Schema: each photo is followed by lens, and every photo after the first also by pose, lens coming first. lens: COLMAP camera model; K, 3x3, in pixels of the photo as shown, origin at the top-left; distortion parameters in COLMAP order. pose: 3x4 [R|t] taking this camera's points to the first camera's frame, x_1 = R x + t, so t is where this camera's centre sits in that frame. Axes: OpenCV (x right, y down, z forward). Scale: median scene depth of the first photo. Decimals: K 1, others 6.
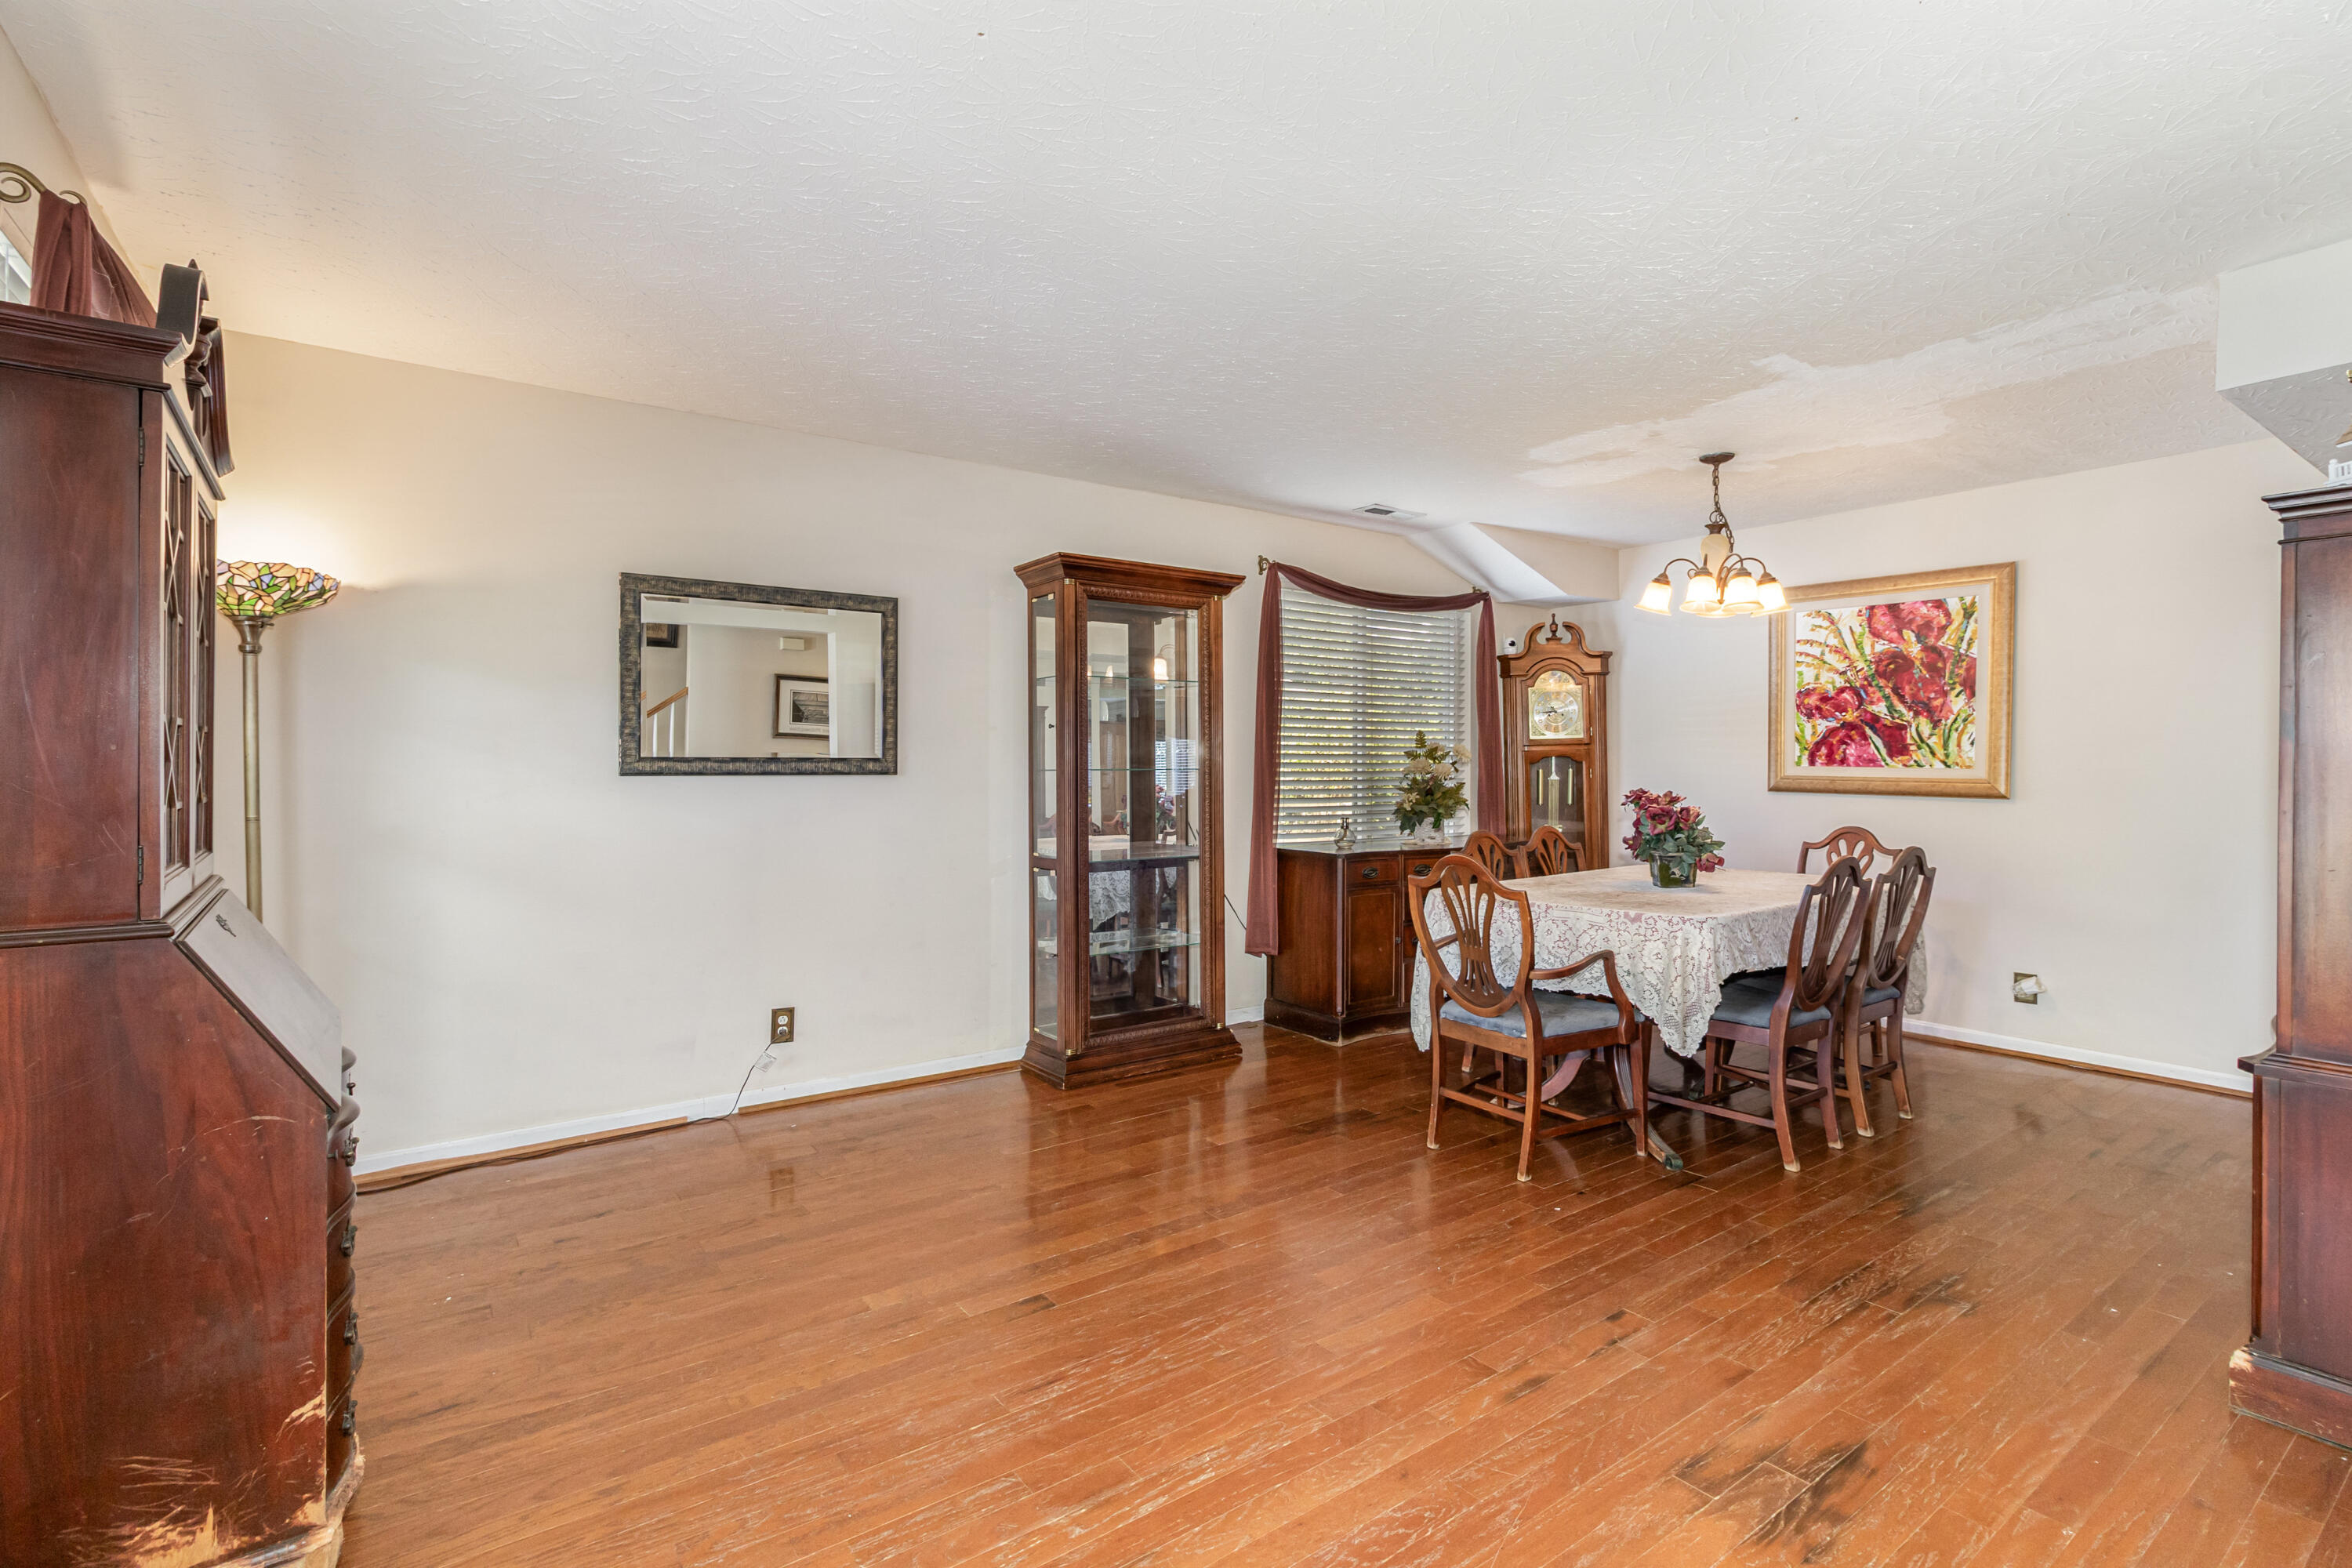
lens RADIAL K [[1101.4, 0, 1179.5], [0, 1101.4, 754.0], [0, 0, 1]] dist [0.001769, 0.001173]
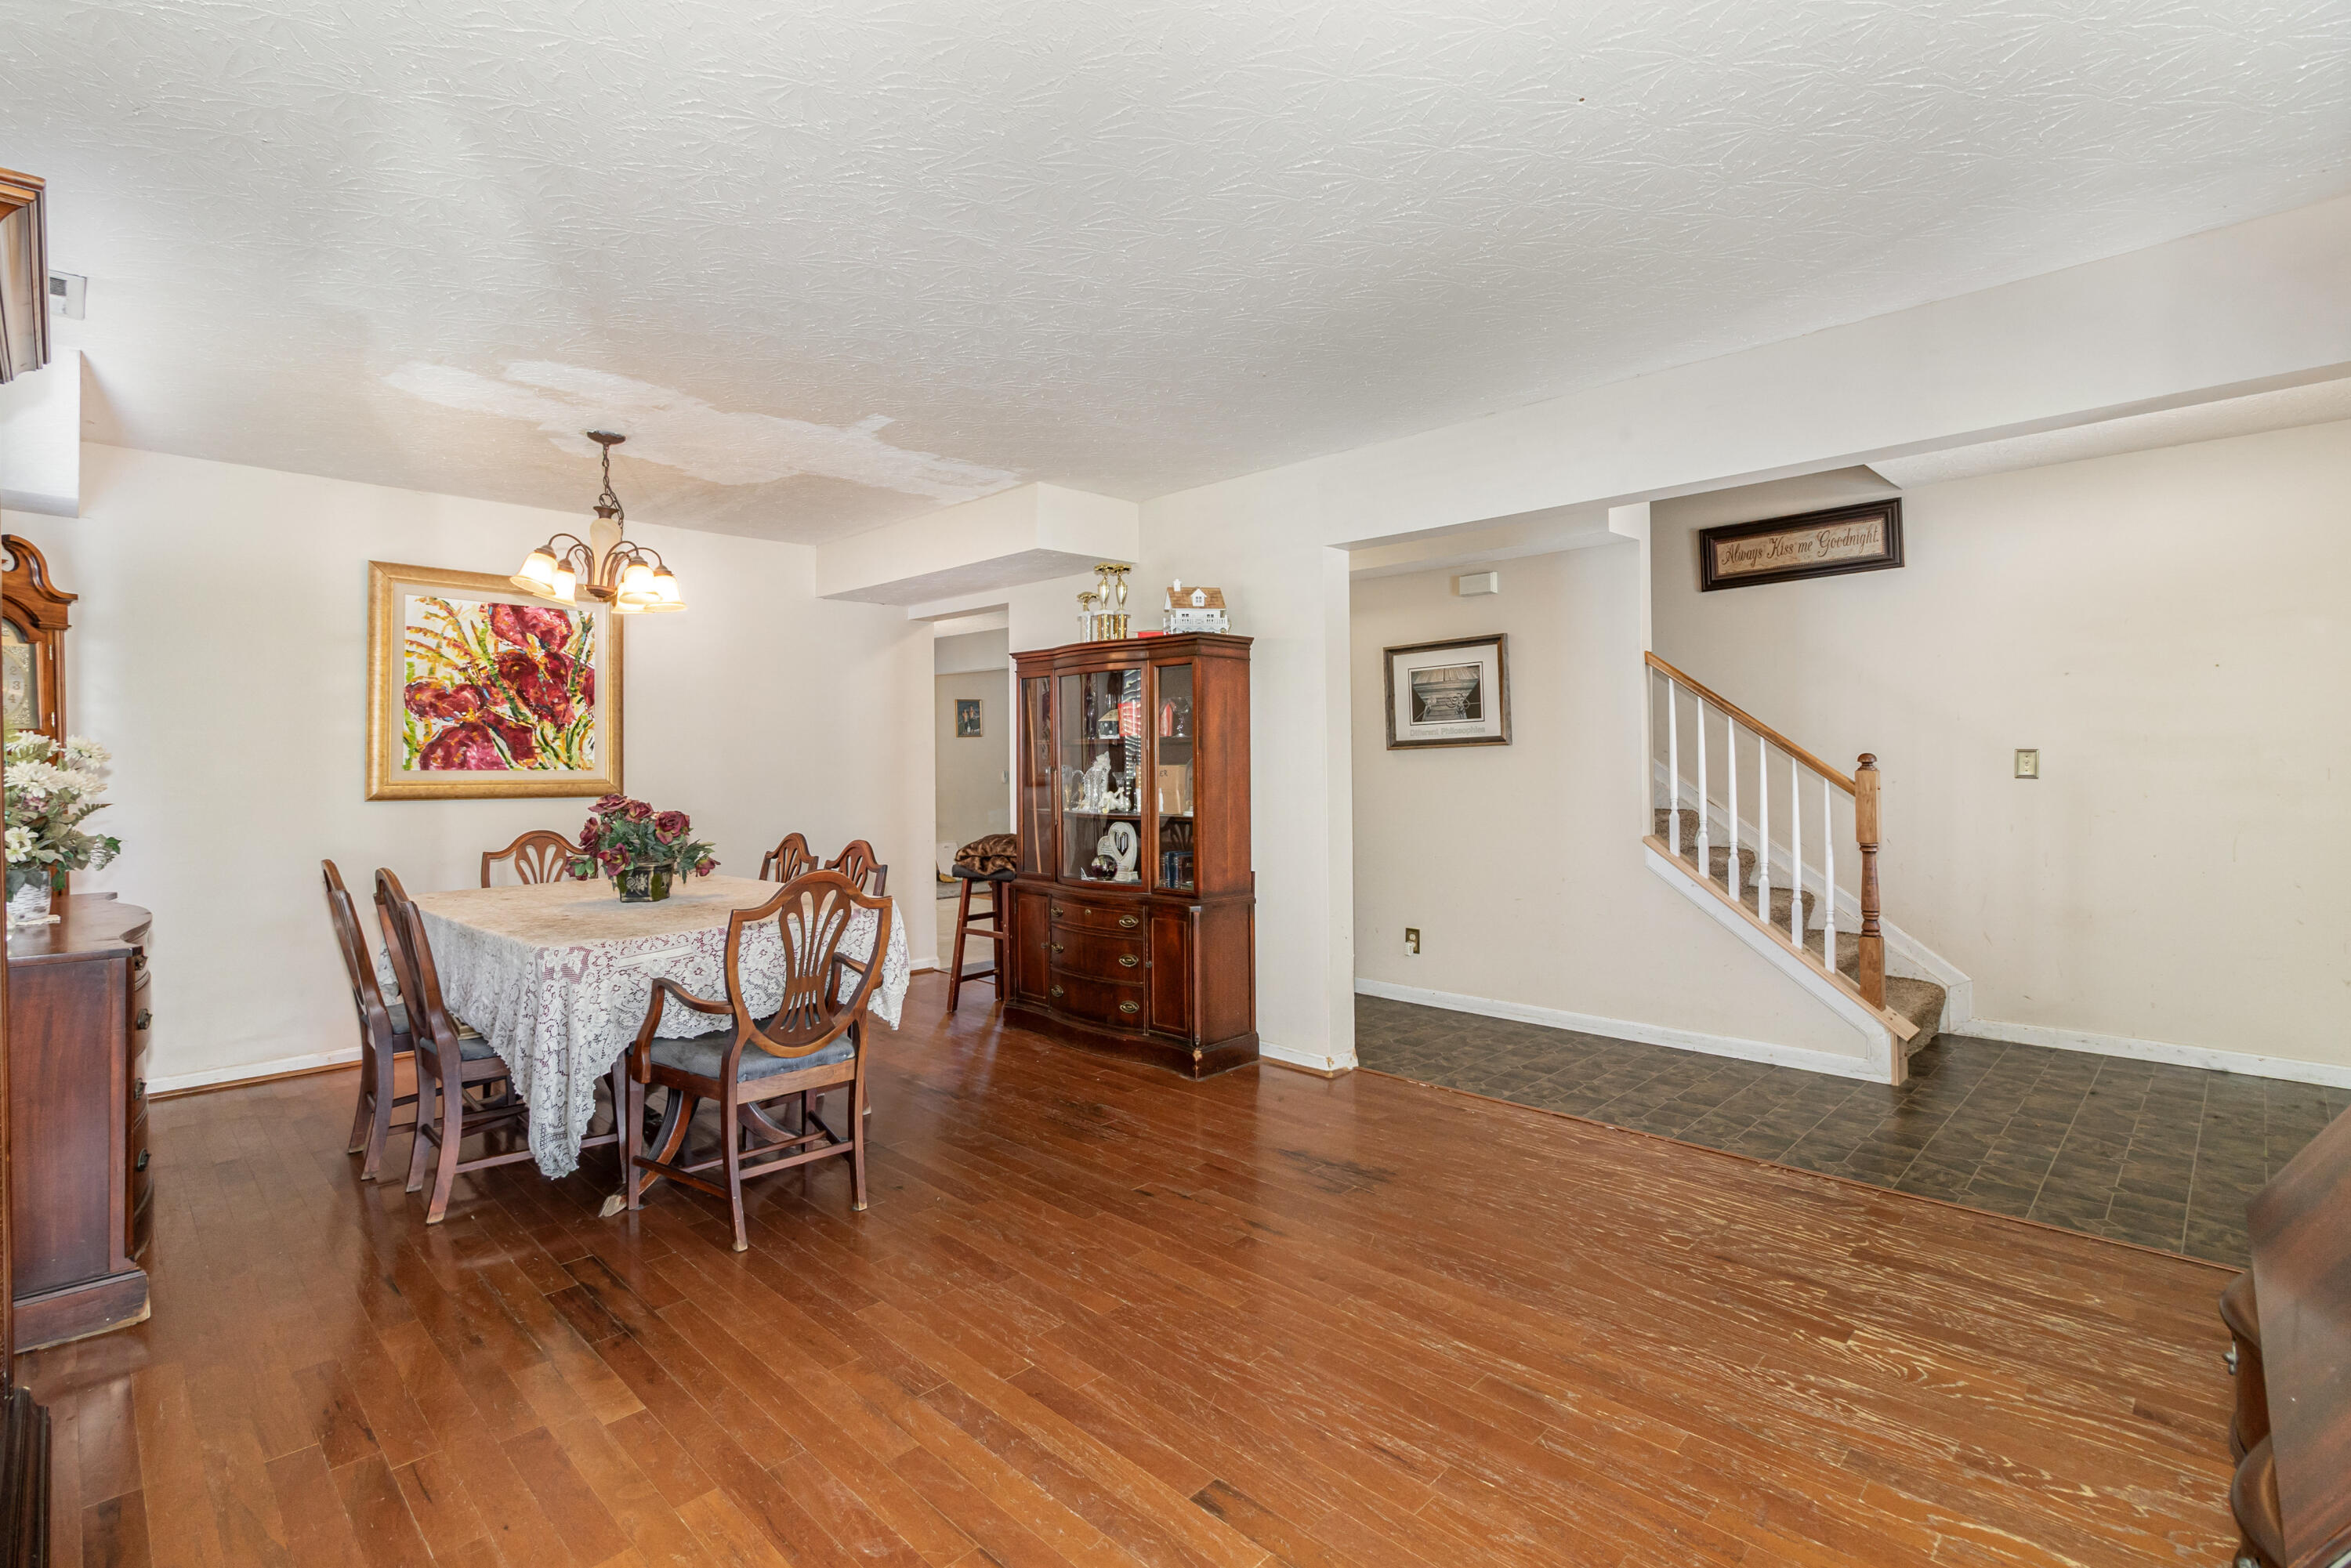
lens RADIAL K [[1100.9, 0, 1179.0], [0, 1100.9, 754.0], [0, 0, 1]] dist [0.001769, 0.001173]
pose [[-0.176645, 0.004202, 0.984266, -0.439599], [-0.001102, 0.999989, -0.004466, 0.001406], [-0.984274, -0.001873, -0.176639, 0.594433]]
